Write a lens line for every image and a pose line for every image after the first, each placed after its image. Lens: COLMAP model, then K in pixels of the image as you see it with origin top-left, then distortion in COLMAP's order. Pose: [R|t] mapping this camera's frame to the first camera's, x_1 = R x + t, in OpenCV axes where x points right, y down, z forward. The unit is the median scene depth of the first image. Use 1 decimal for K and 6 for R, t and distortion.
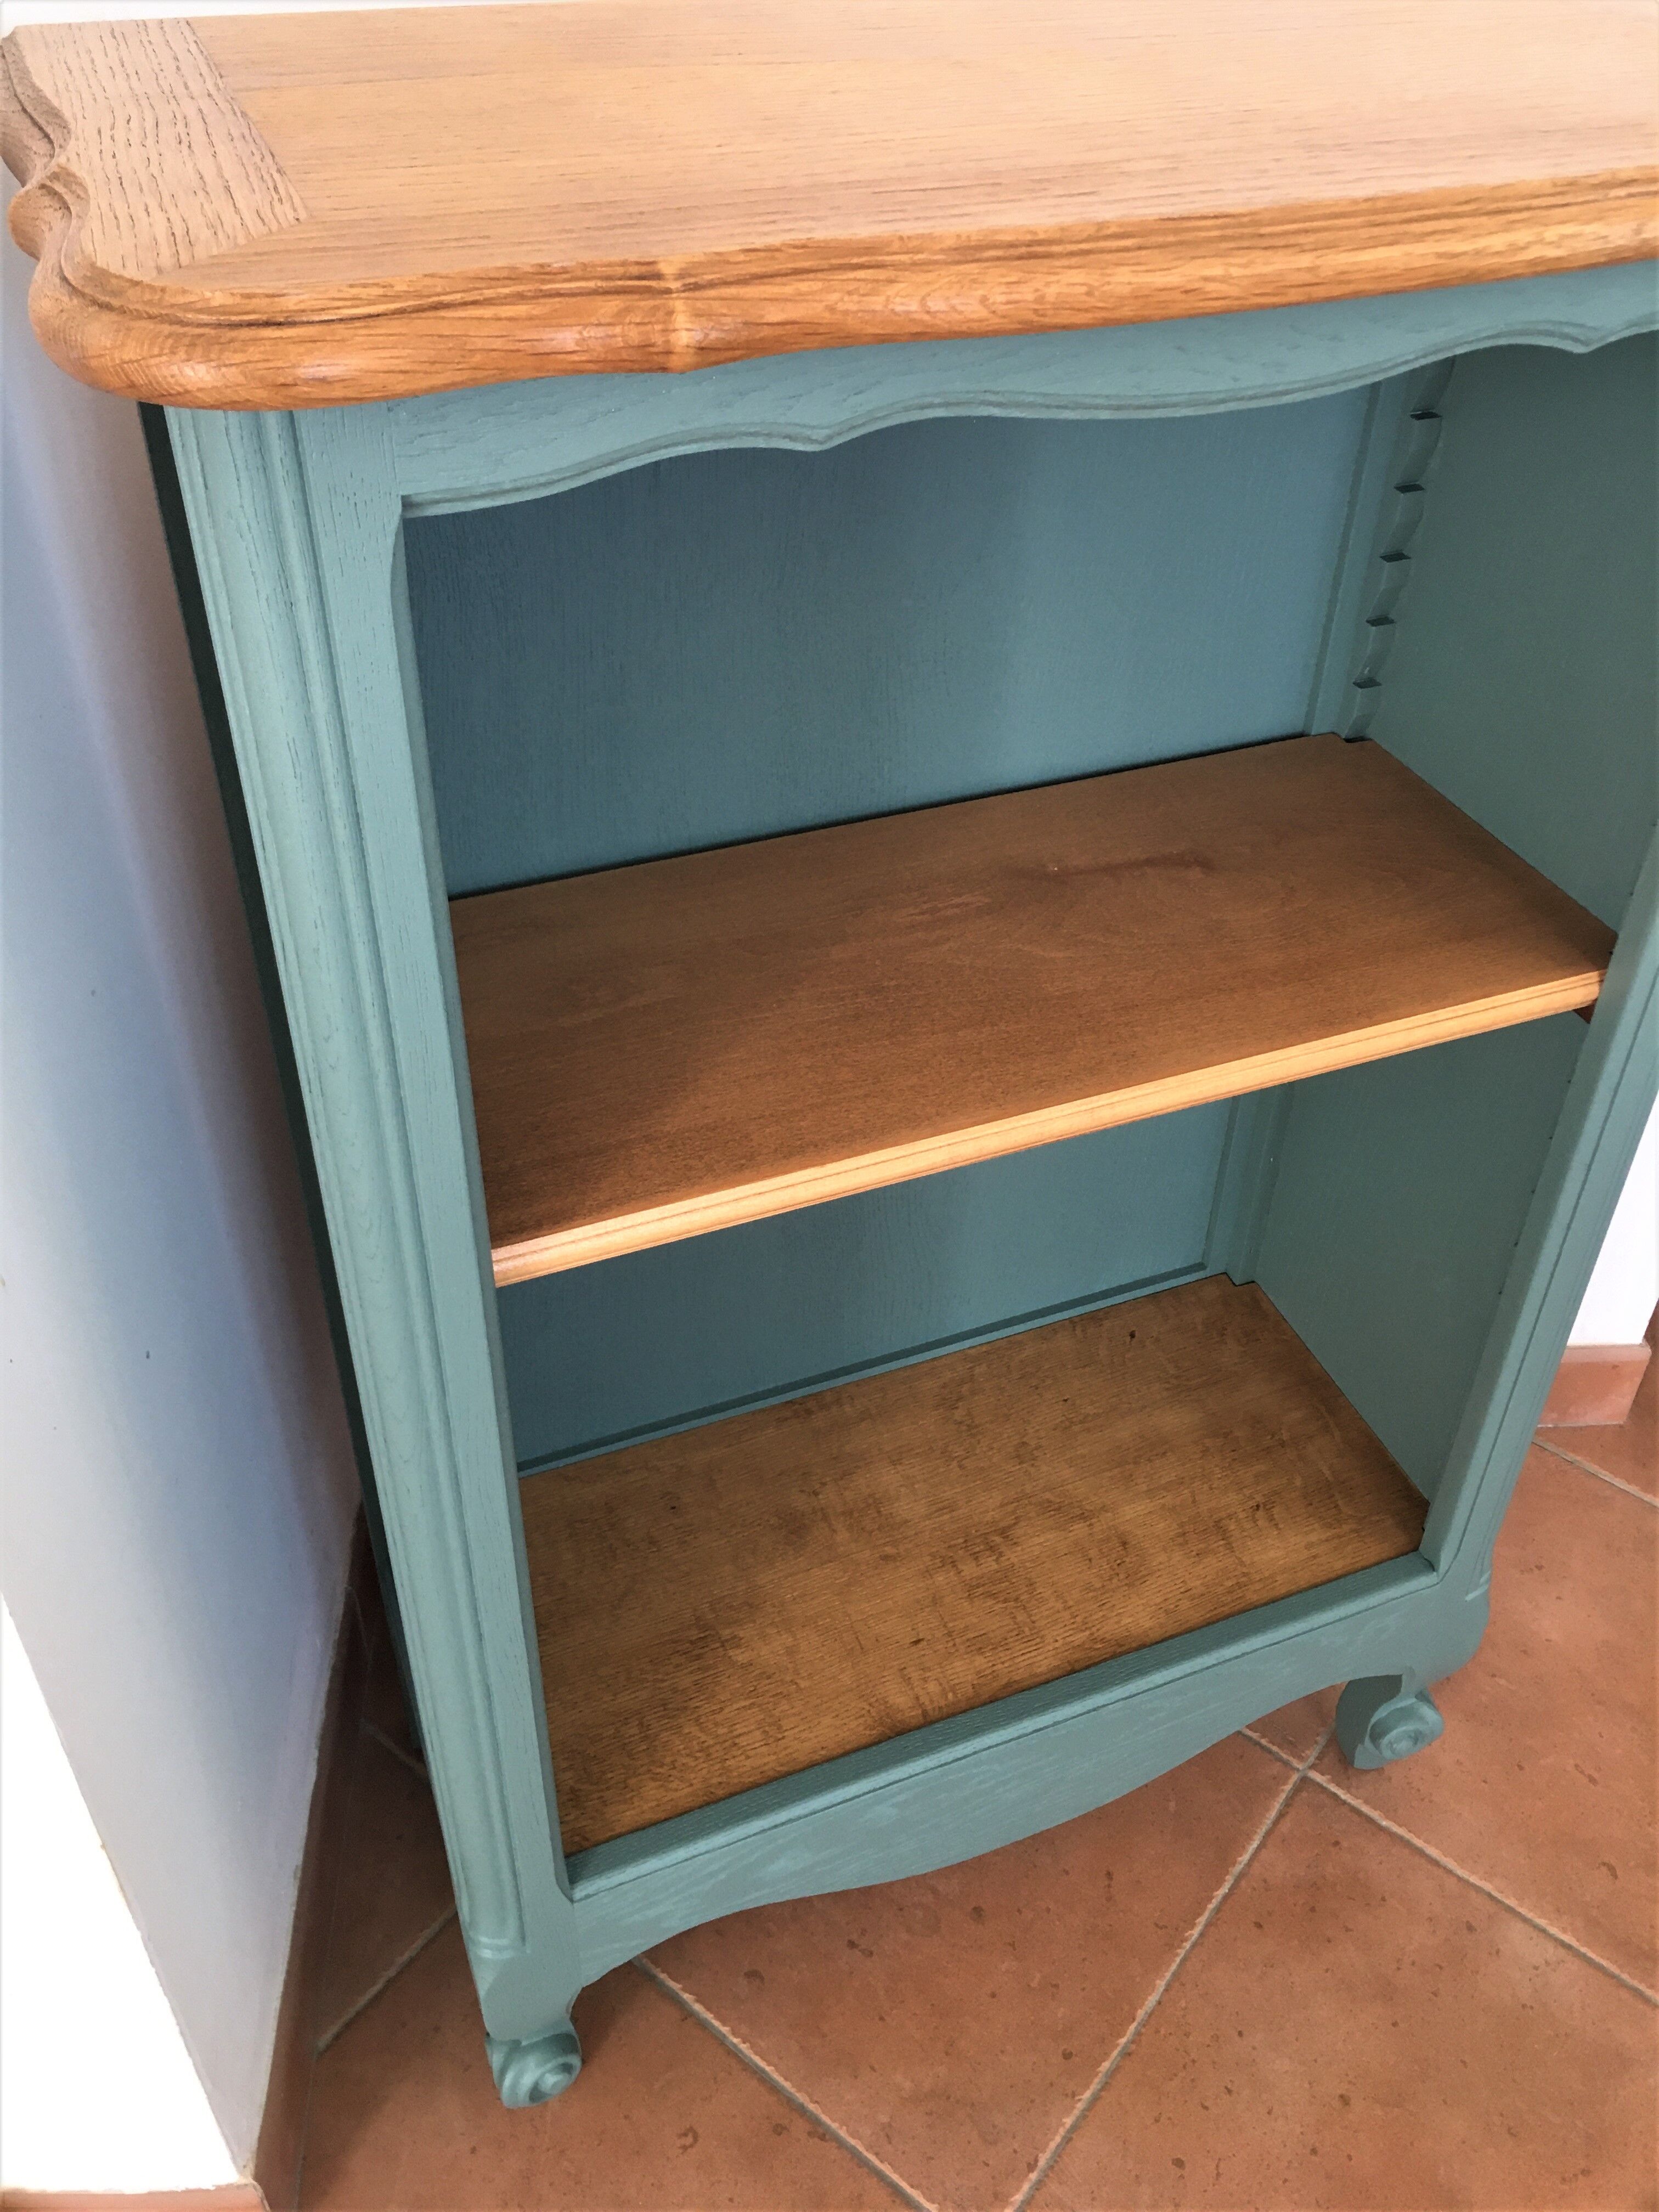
lens RADIAL K [[1885.4, 0, 873.6], [0, 1885.4, 995.7], [0, 0, 1]] dist [0.079410, -0.116420]
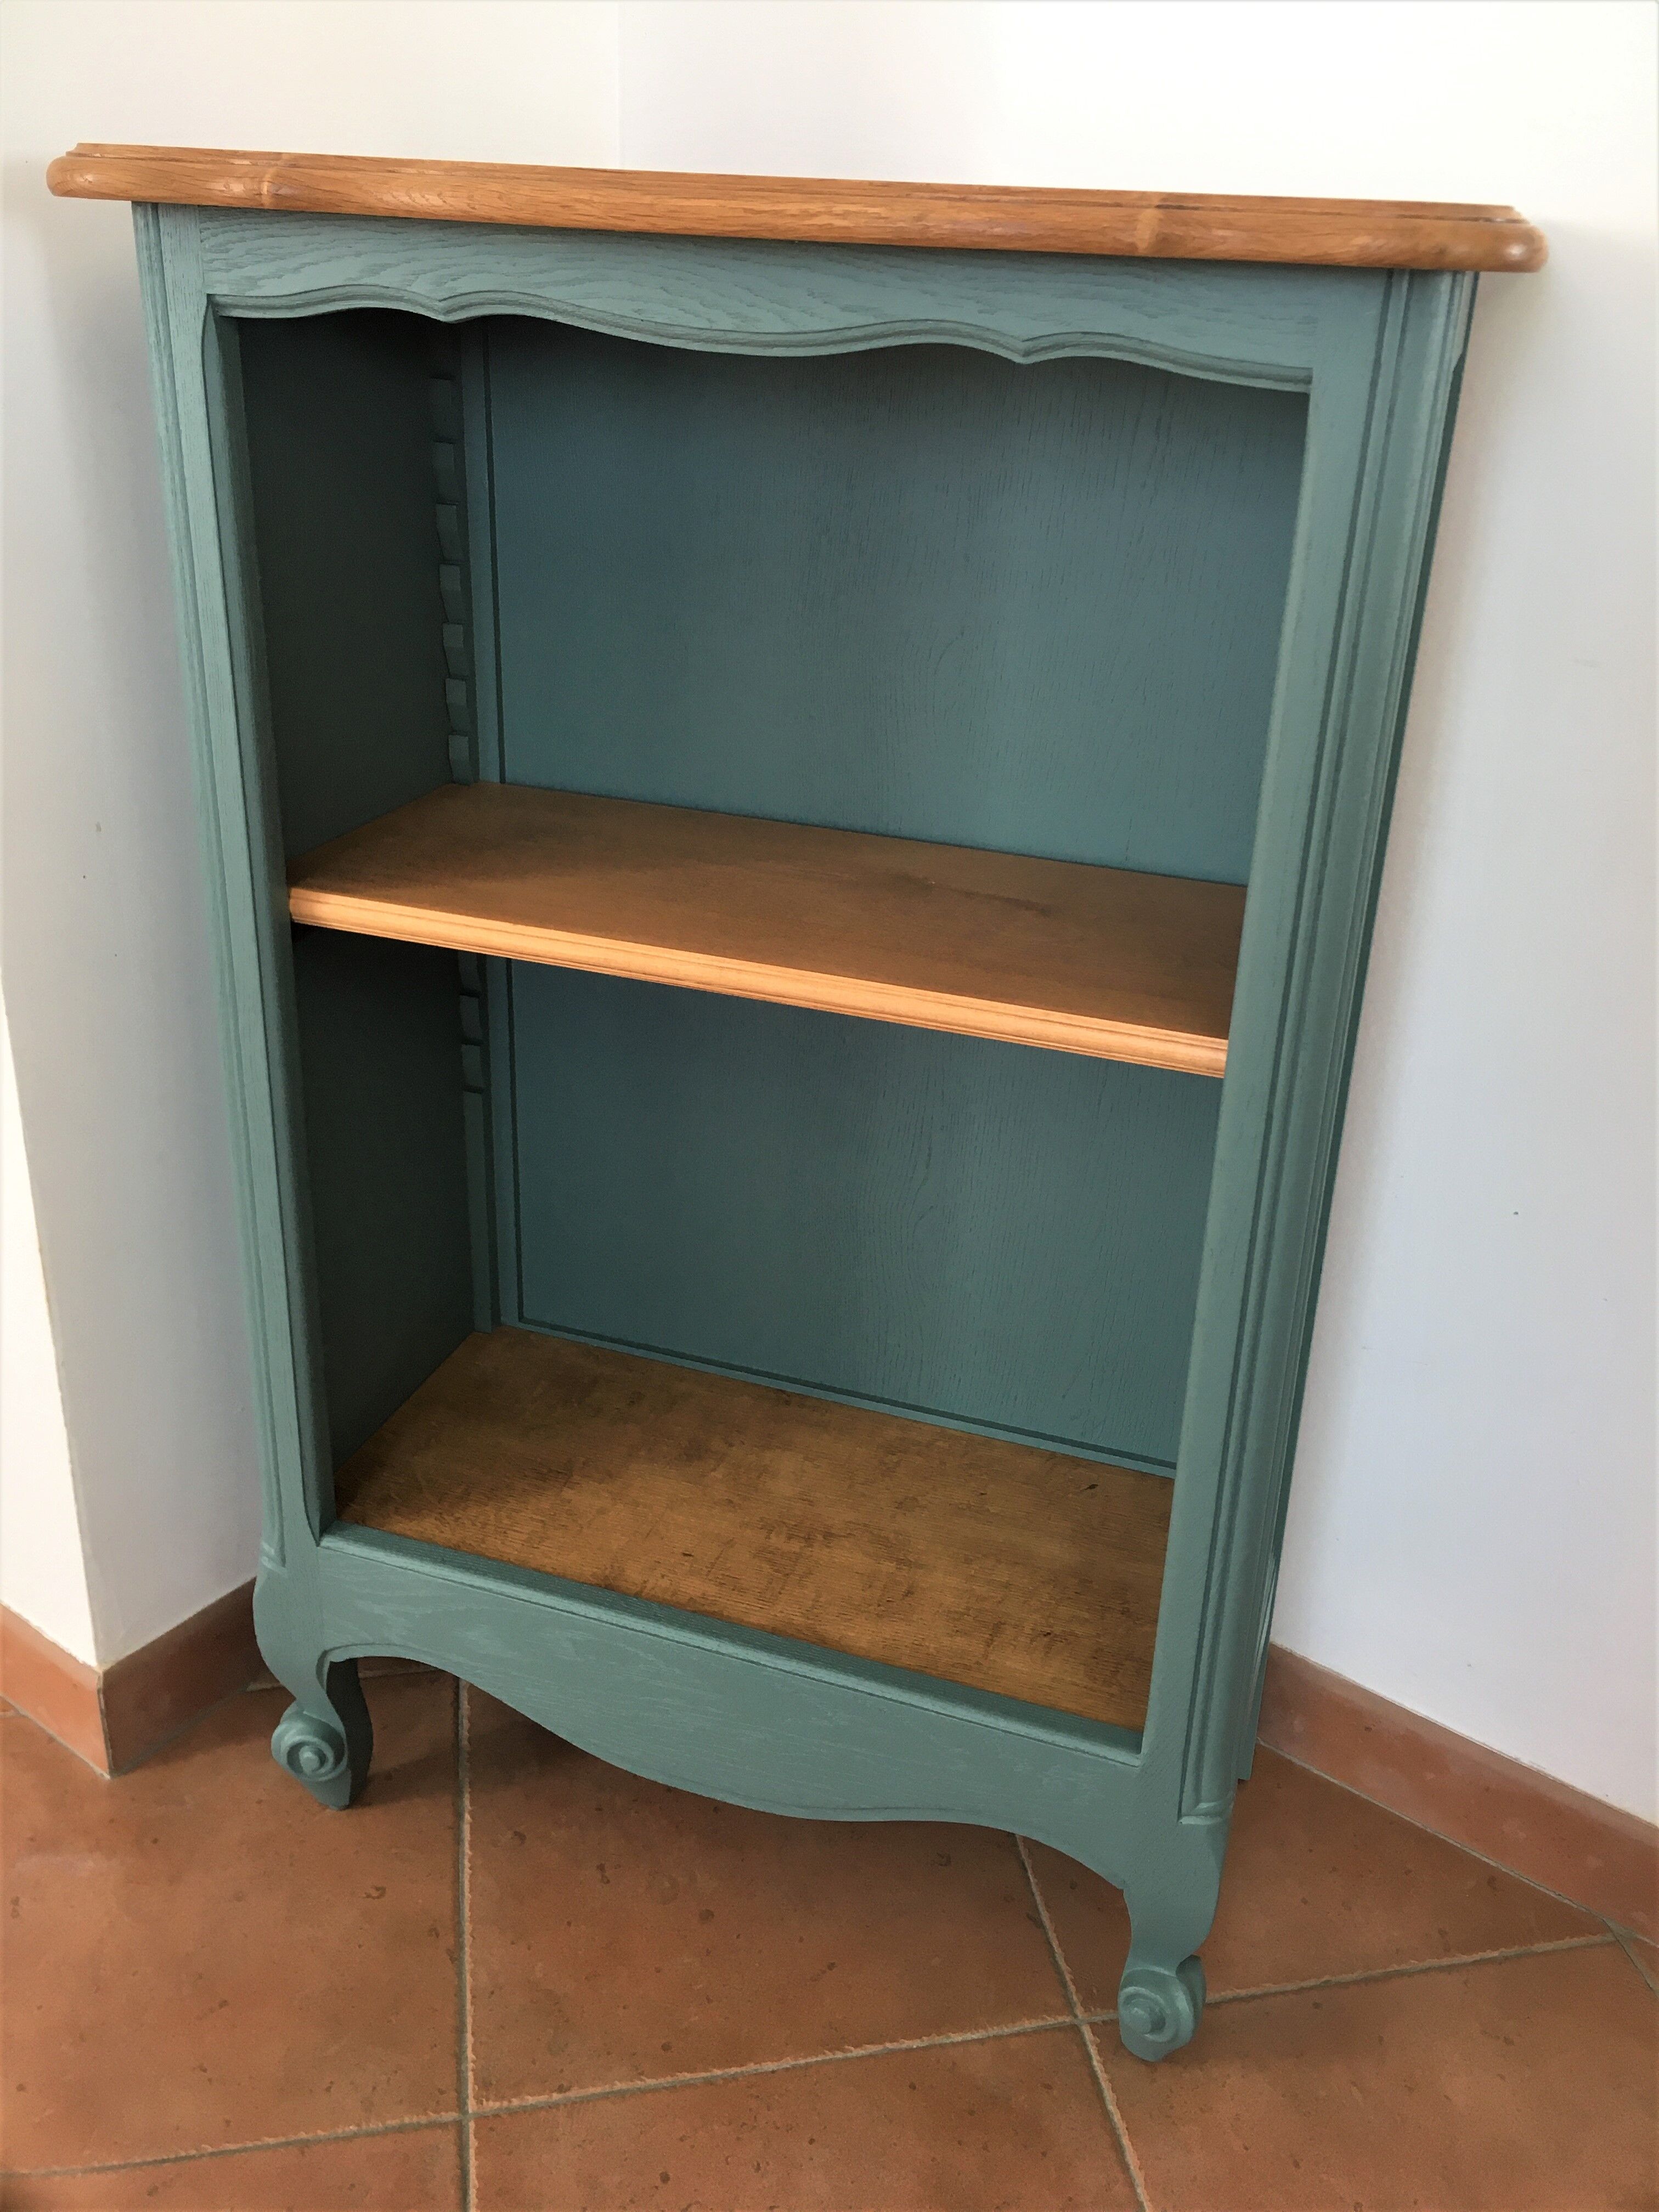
lens RADIAL K [[1885.4, 0, 873.6], [0, 1885.4, 995.7], [0, 0, 1]] dist [0.079410, -0.116420]
pose [[0.763195, 0.250514, -0.595631, 0.679092], [-0.405656, 0.903260, -0.139877, 0.152834], [0.502968, 0.348374, 0.790986, 0.058299]]
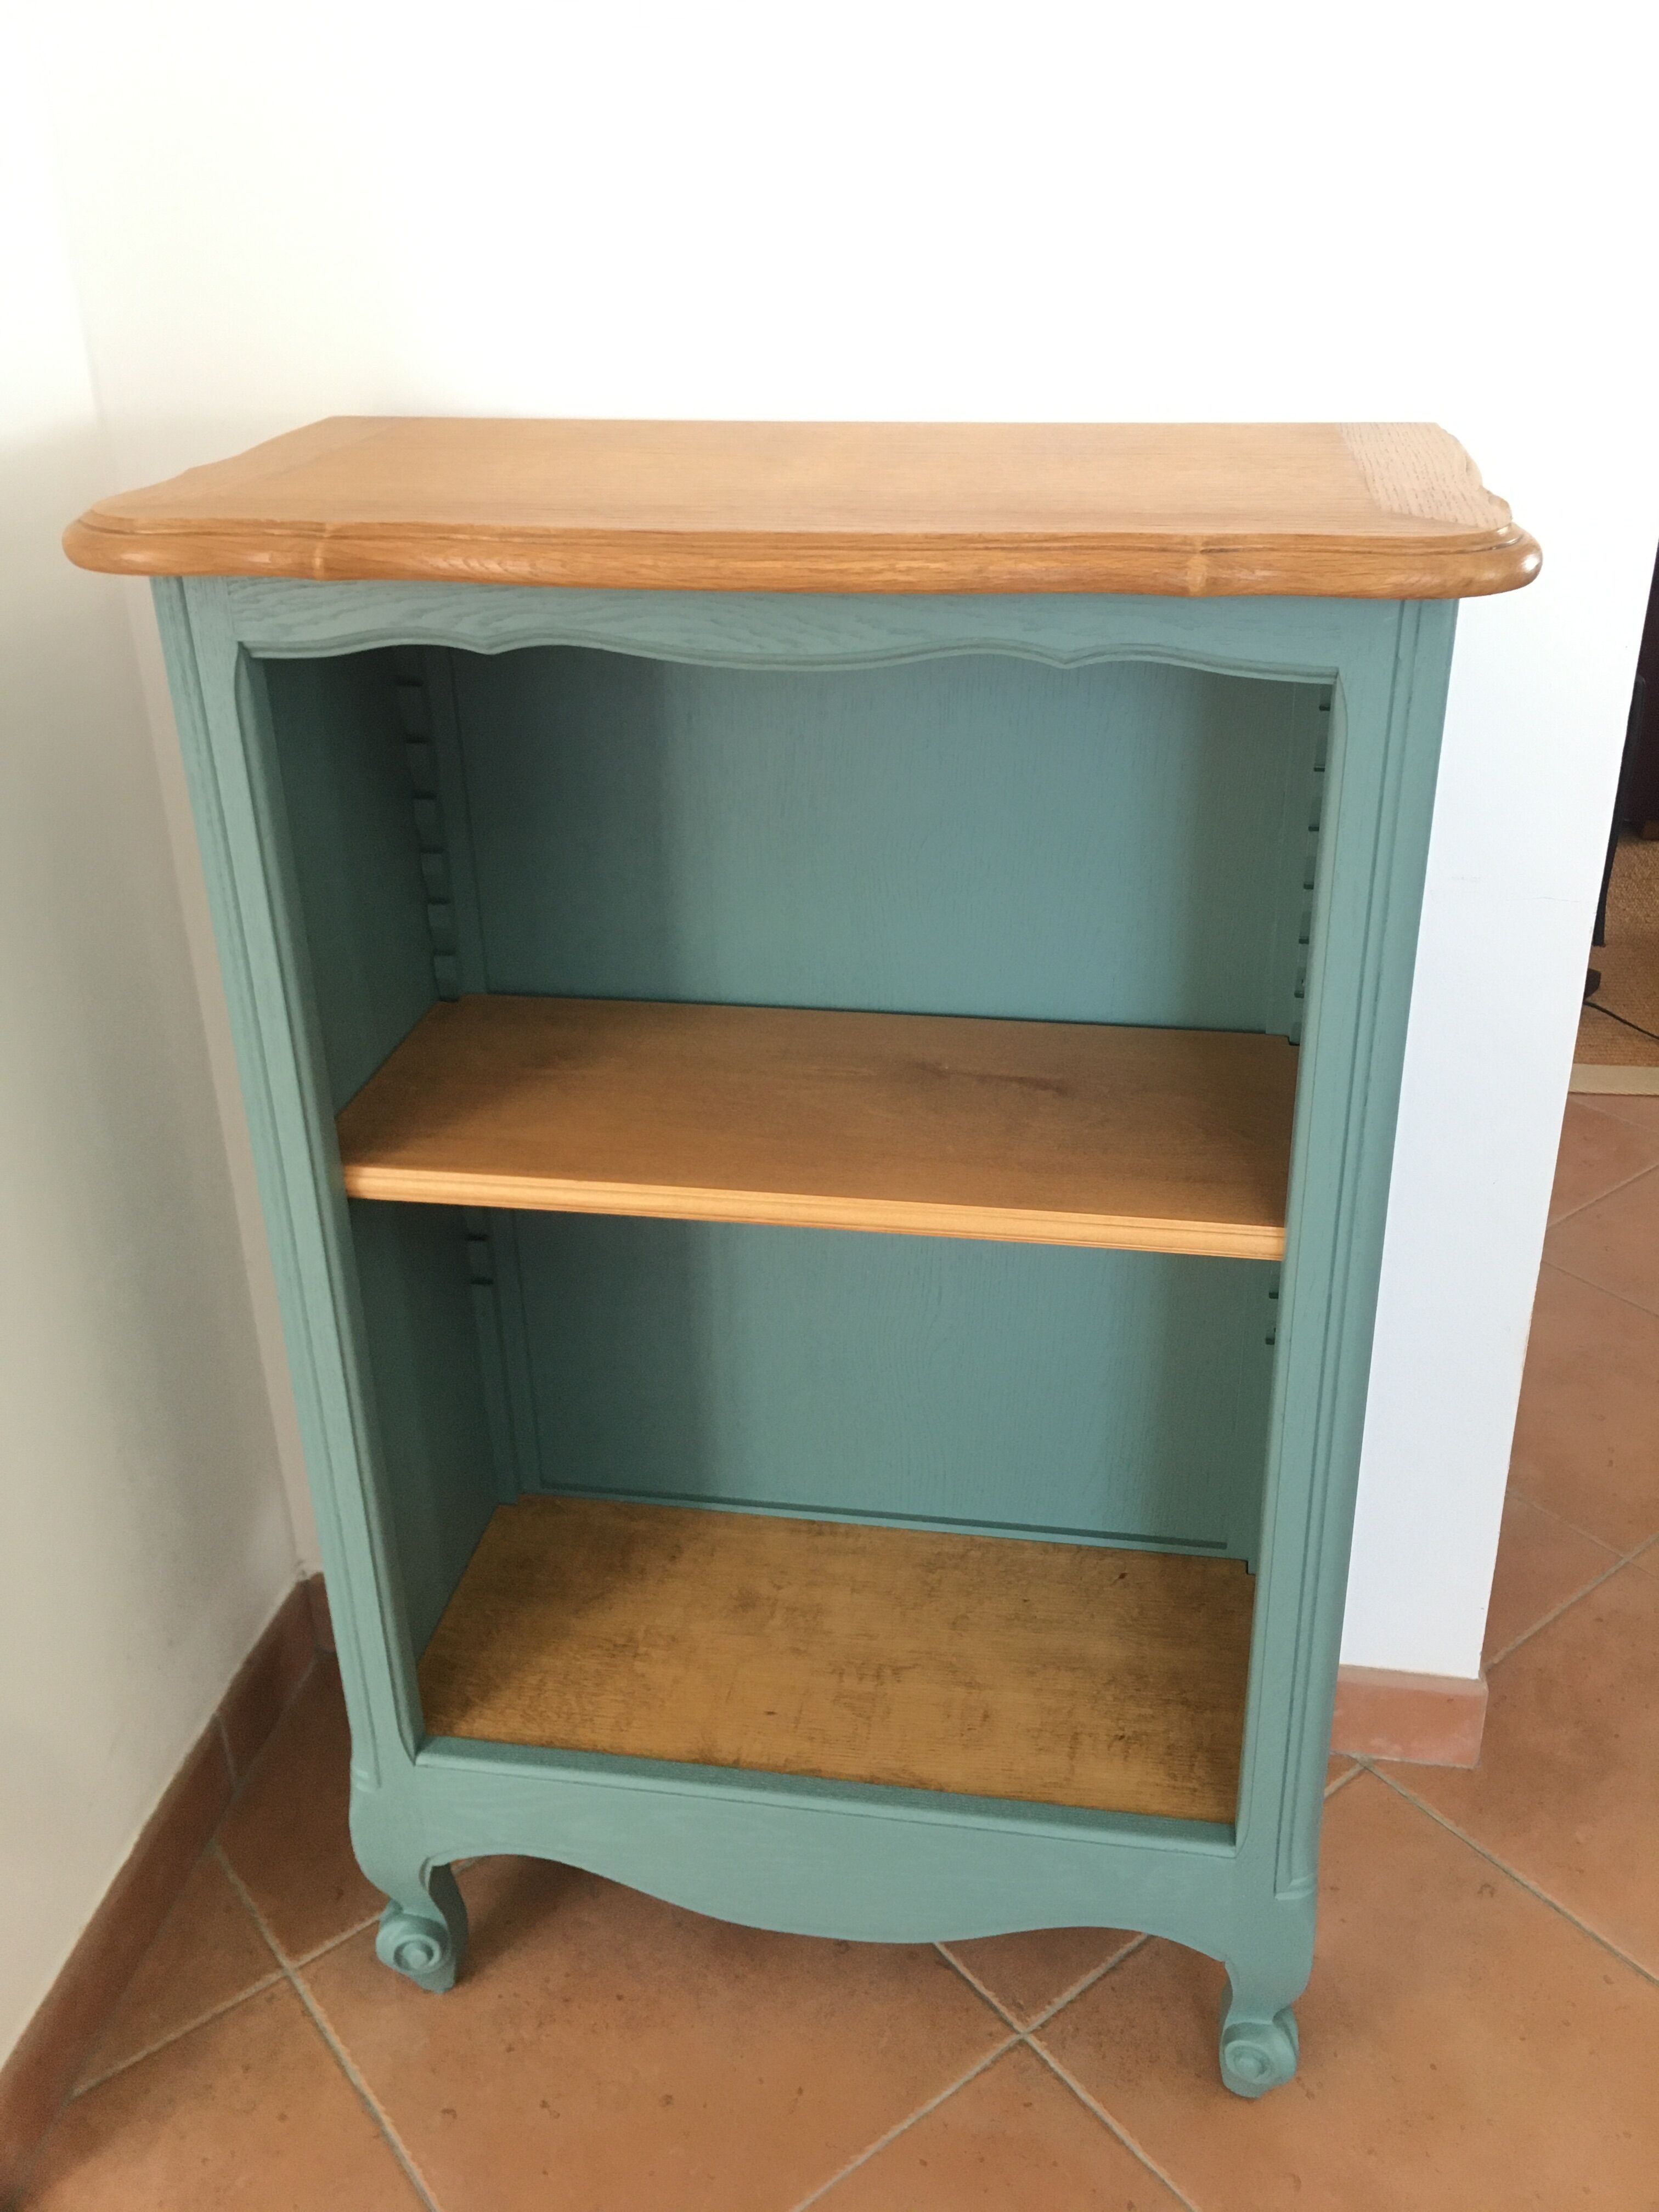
lens RADIAL K [[1885.4, 0, 873.6], [0, 1885.4, 995.7], [0, 0, 1]] dist [0.079410, -0.116420]
pose [[0.856403, 0.176603, -0.485165, 0.561686], [-0.277687, 0.949749, -0.144453, 0.070287], [0.435274, 0.258434, 0.862408, -0.098913]]
